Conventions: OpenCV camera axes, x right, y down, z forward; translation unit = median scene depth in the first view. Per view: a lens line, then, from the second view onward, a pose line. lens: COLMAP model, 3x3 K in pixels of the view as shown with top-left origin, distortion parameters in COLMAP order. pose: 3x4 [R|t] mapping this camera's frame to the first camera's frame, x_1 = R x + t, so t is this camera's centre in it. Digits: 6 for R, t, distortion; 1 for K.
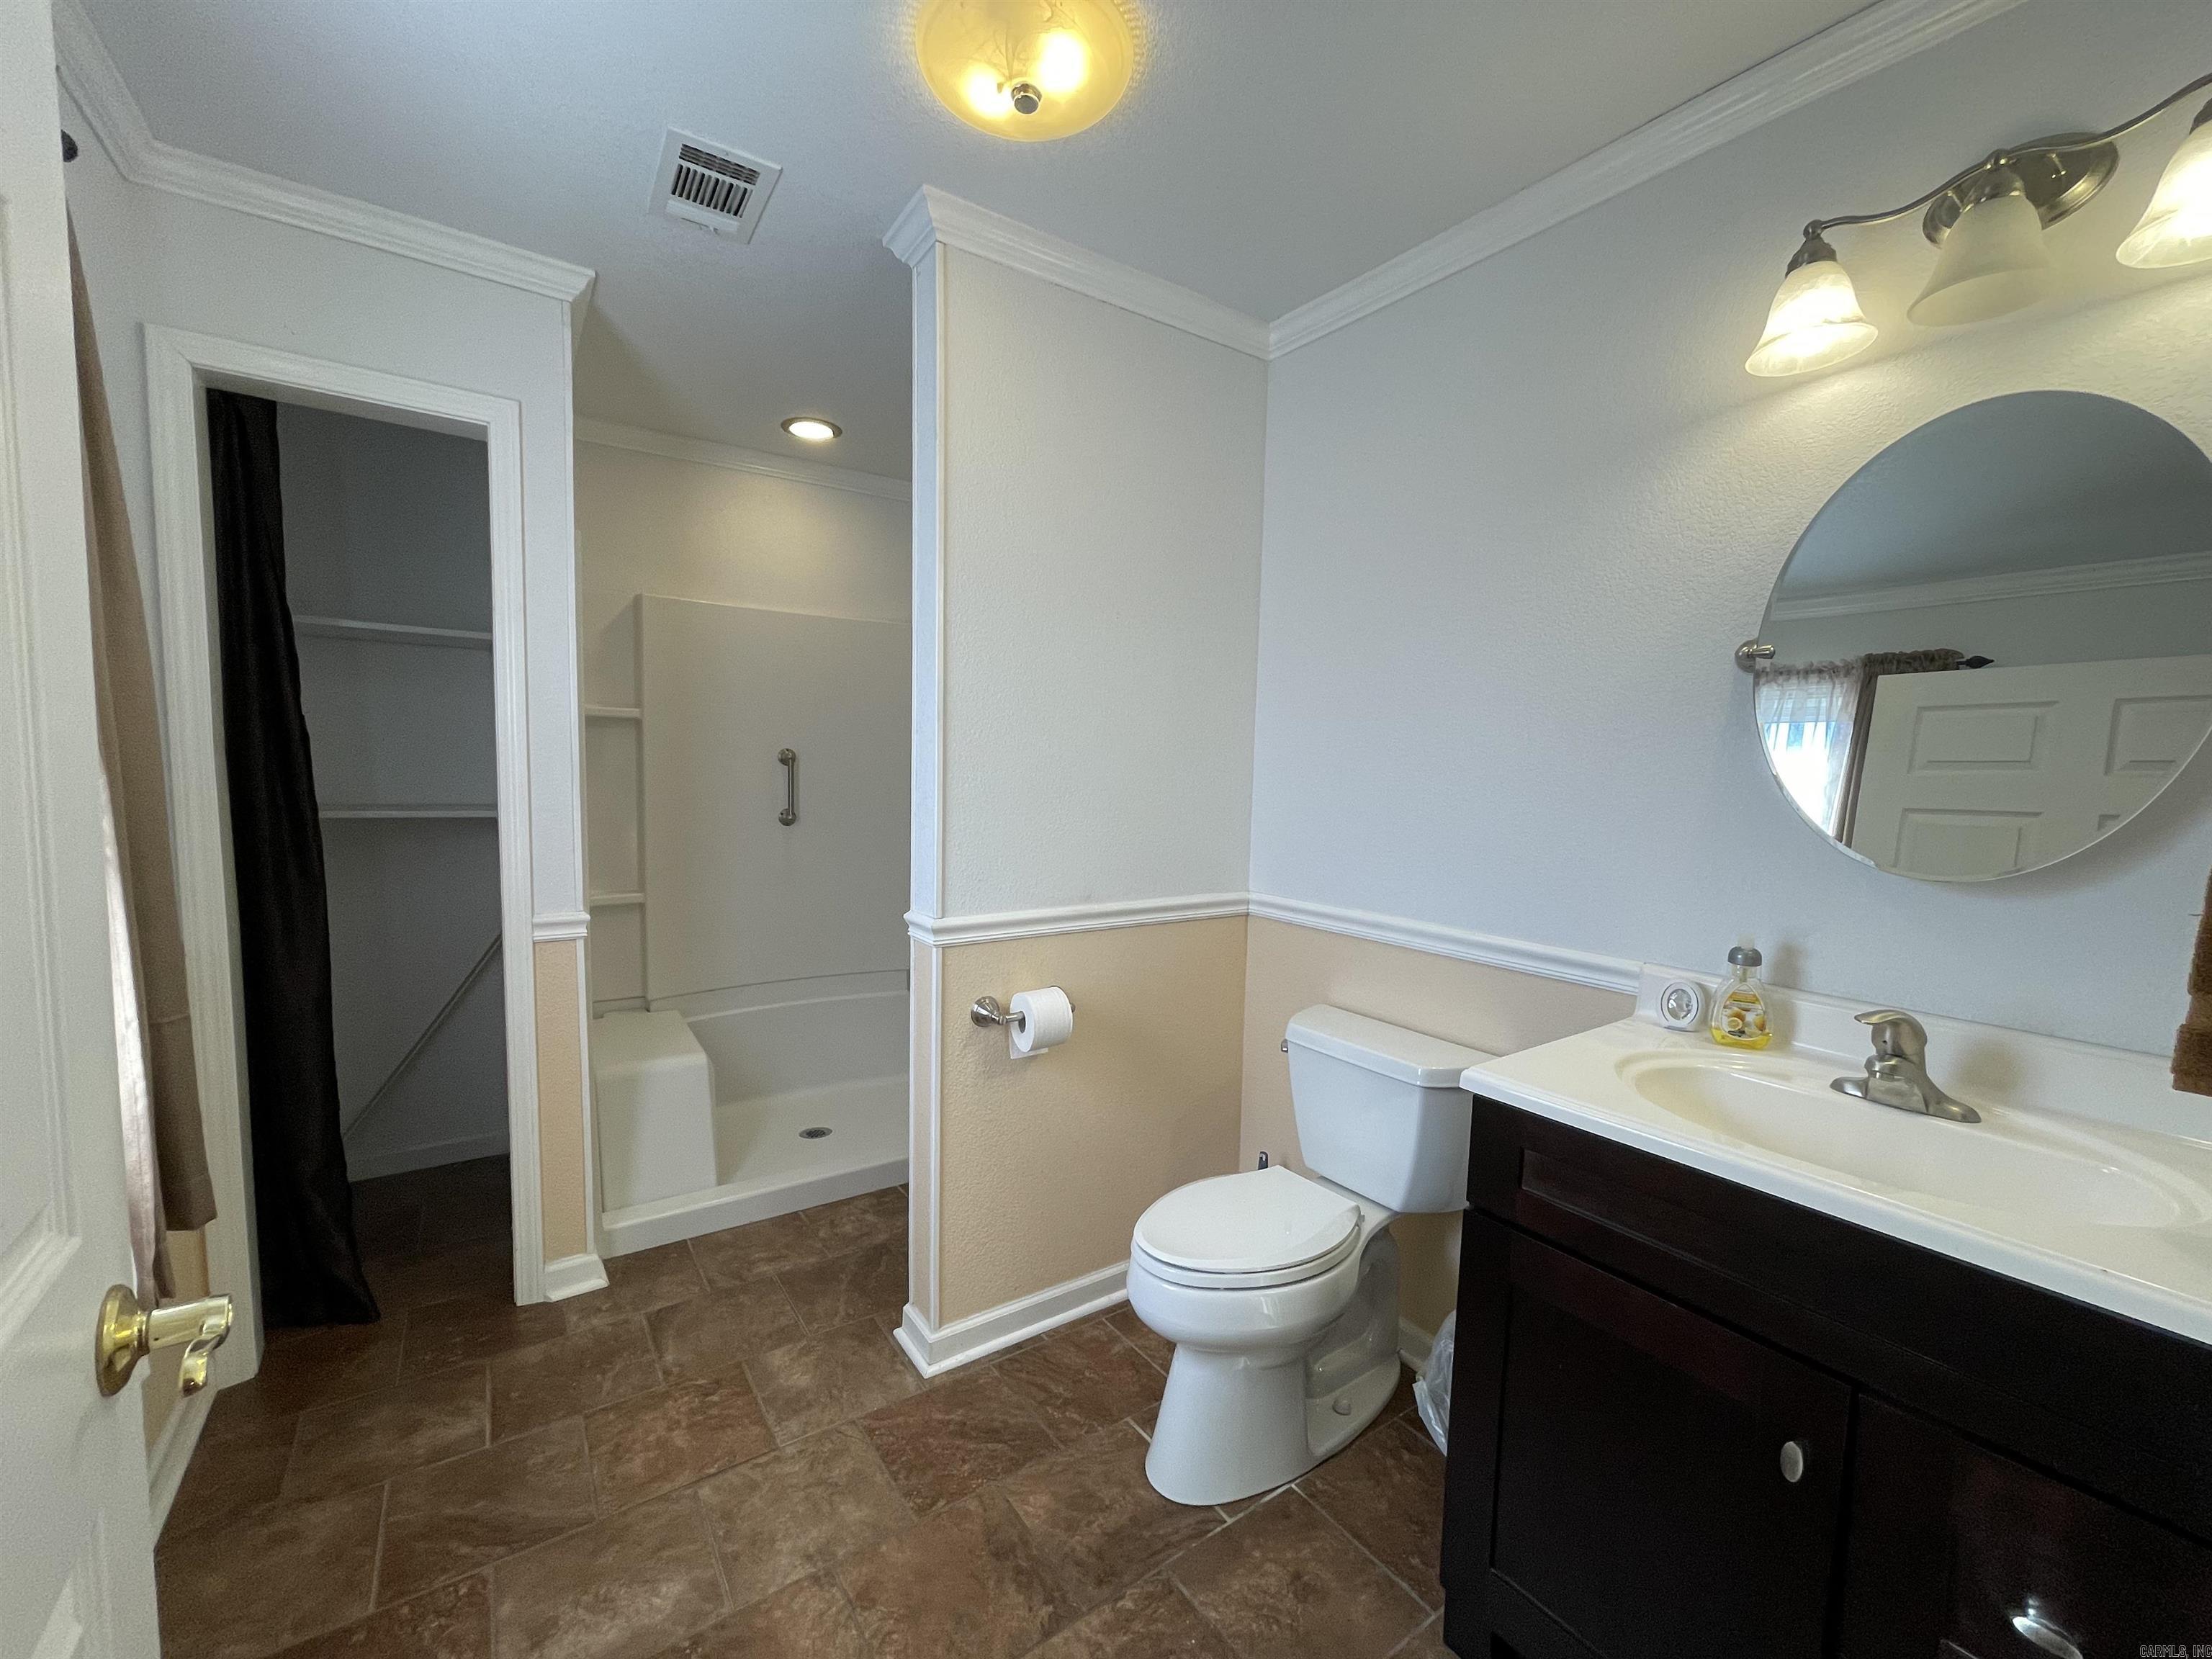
lens RADIAL K [[891.5, 0, 1096.5], [0, 891.5, 838.4], [0, 0, 1]] dist [0.001280, -0.001223]
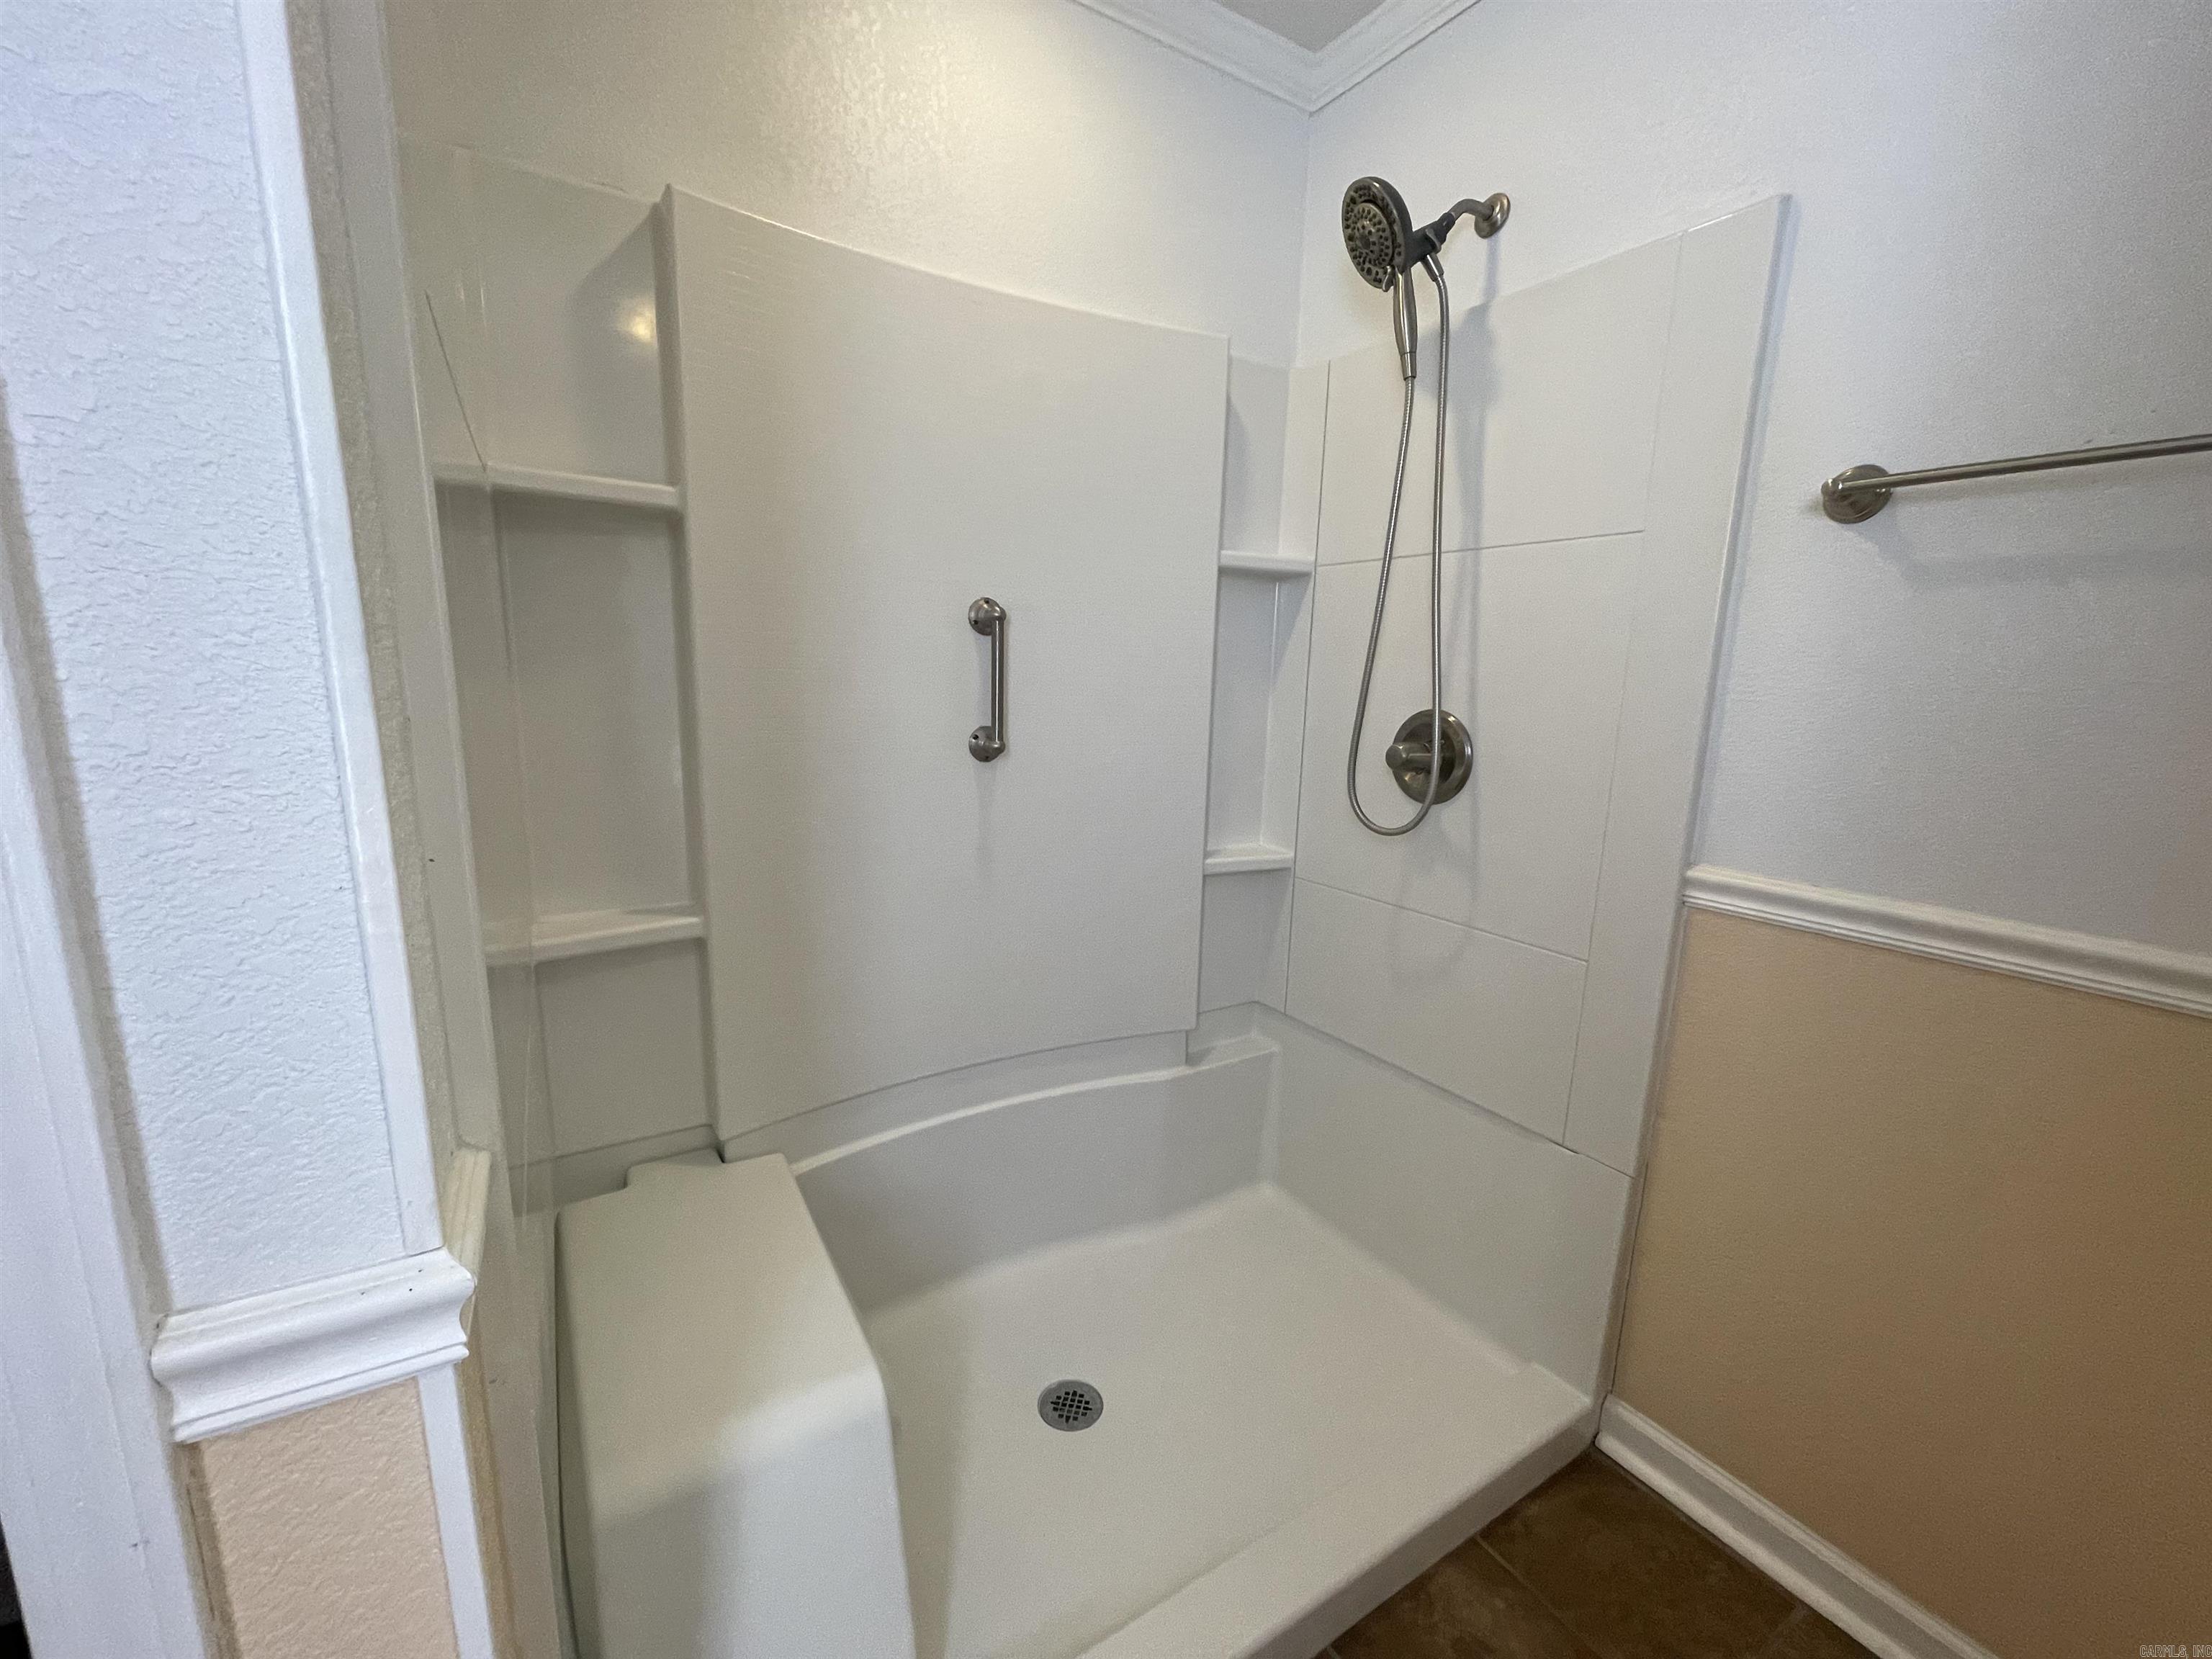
lens RADIAL K [[891.5, 0, 1090.9], [0, 891.5, 830.4], [0, 0, 1]] dist [0.001280, -0.001223]
pose [[0.998441, 0.014971, -0.053778, -0.320529], [-0.009377, 0.994658, 0.102796, -0.033500], [0.055030, -0.102131, 0.993248, 0.631378]]
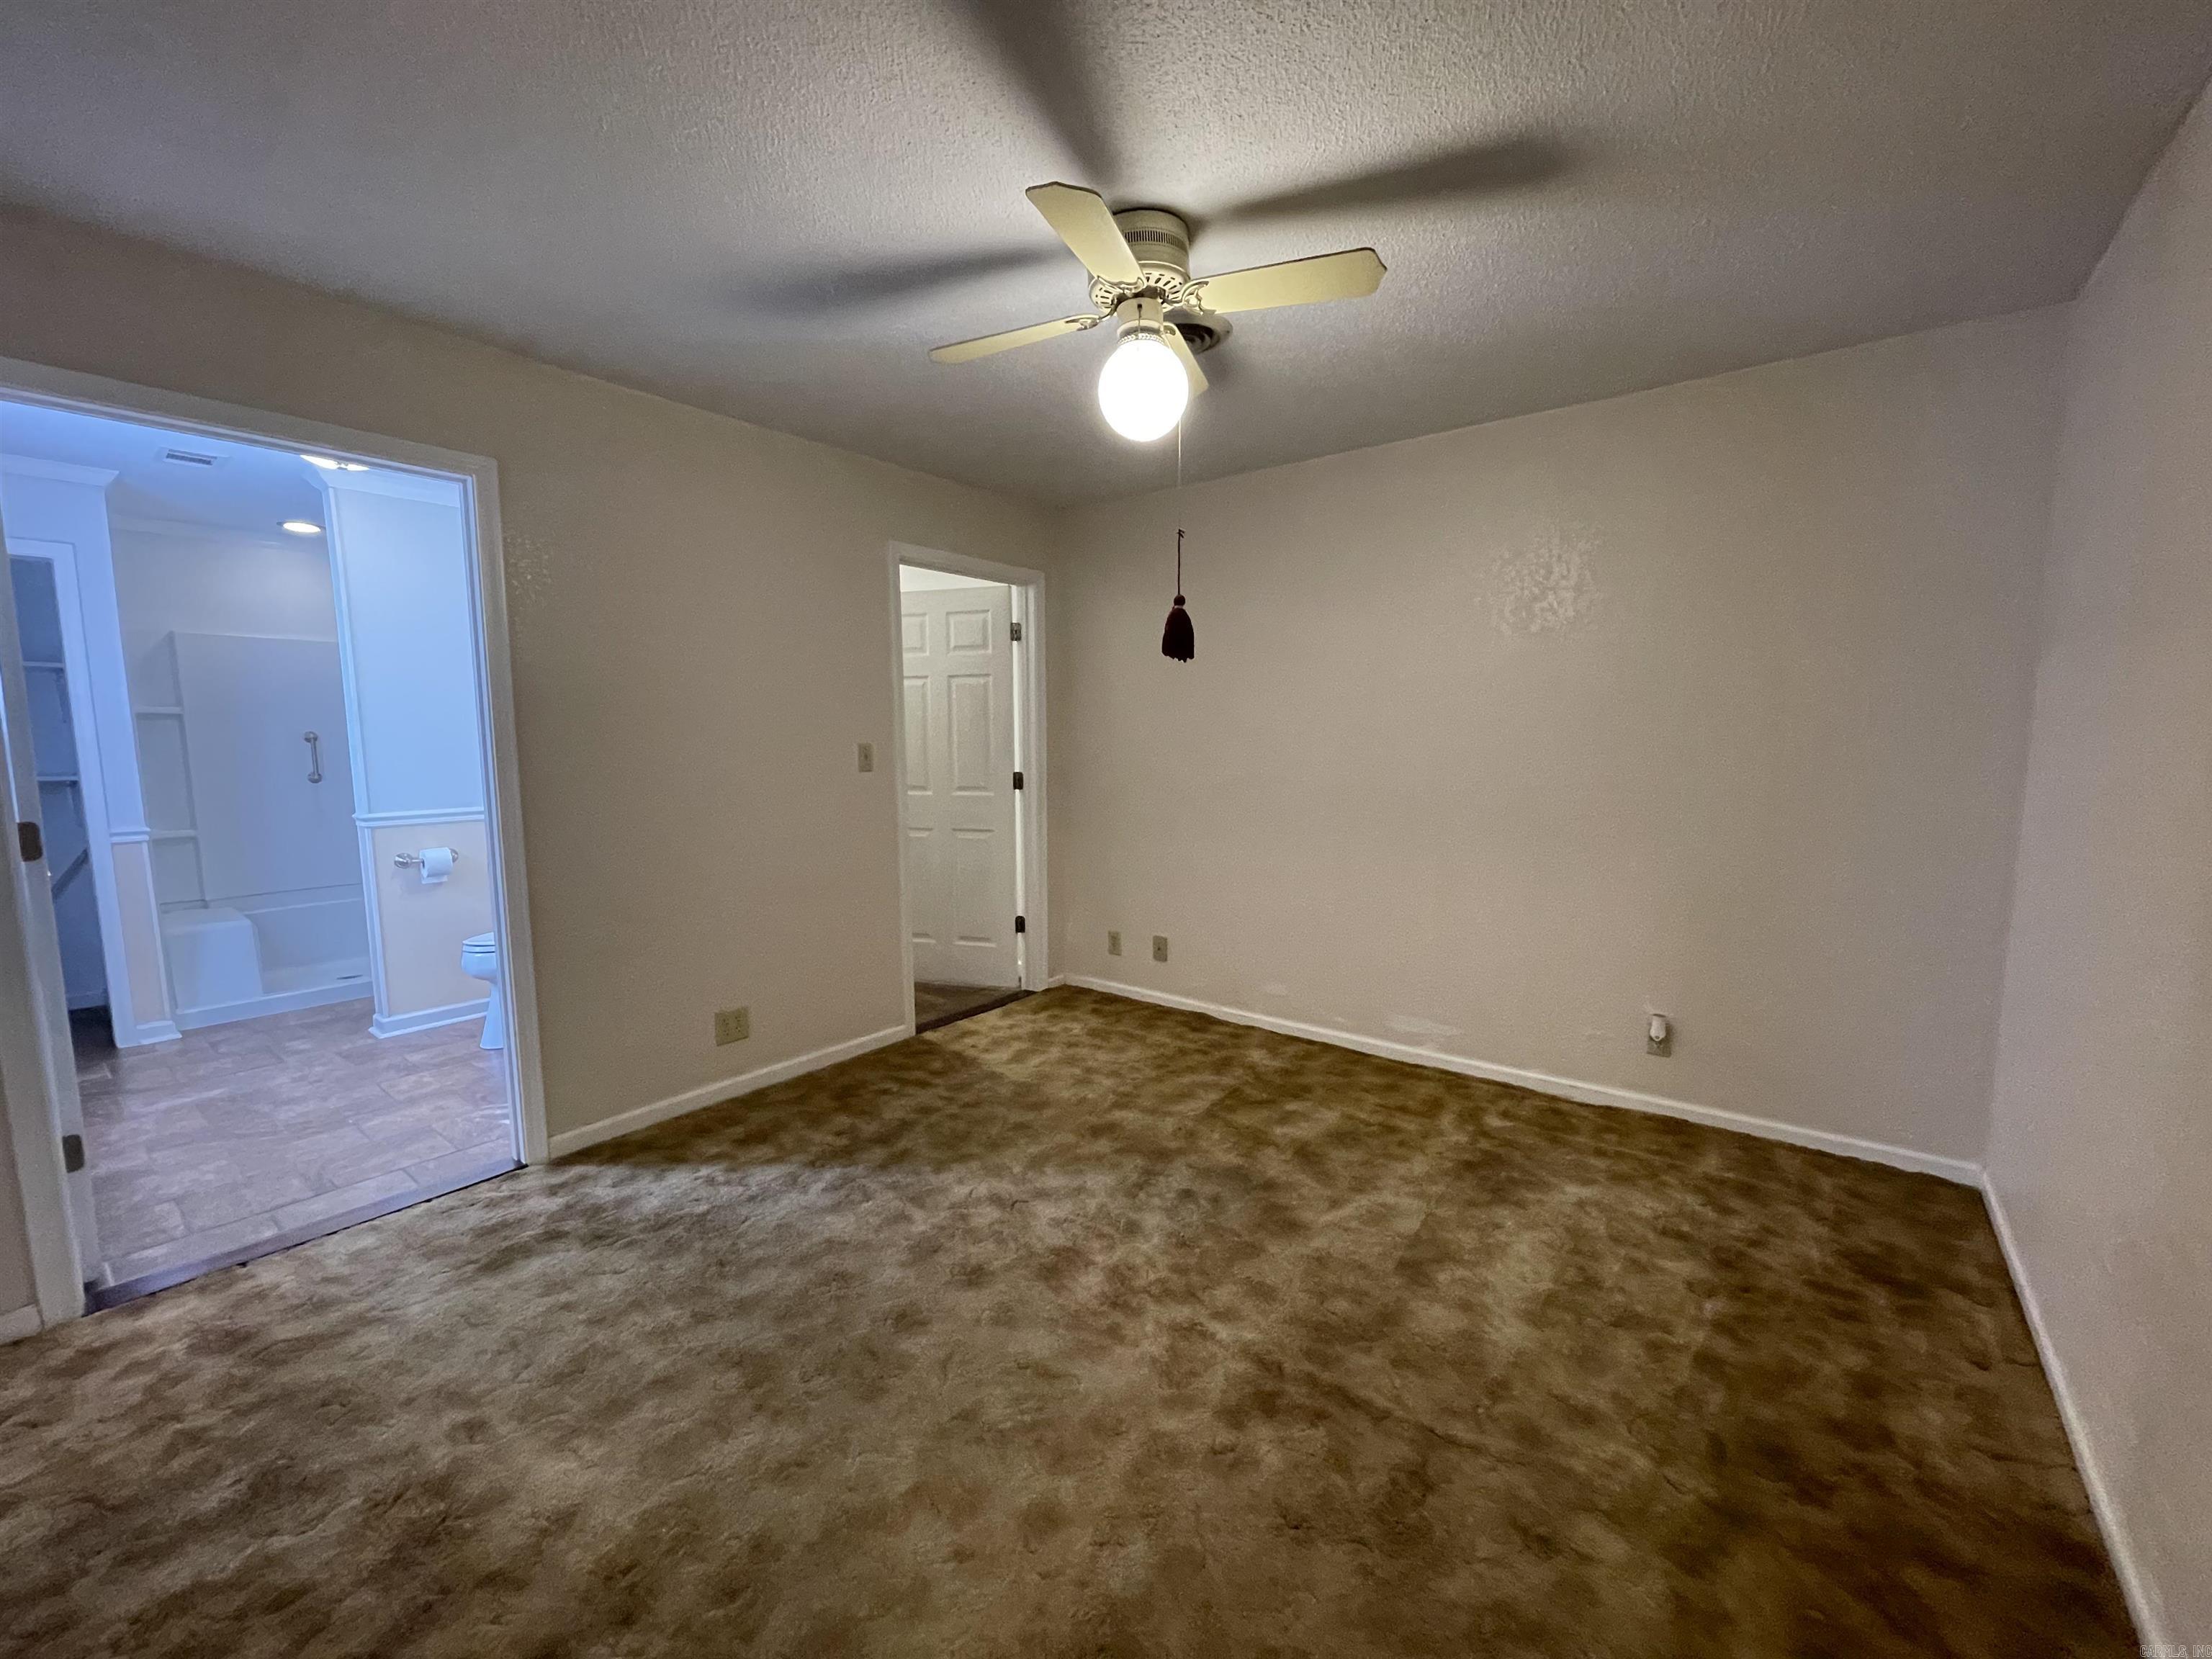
lens RADIAL K [[891.5, 0, 1108.3], [0, 891.5, 835.5], [0, 0, 1]] dist [0.001280, -0.001223]
pose [[0.952275, -0.062620, 0.298749, 0.563625], [0.052855, 0.997774, 0.040663, 0.100205], [-0.300630, -0.022932, 0.953465, -0.993402]]
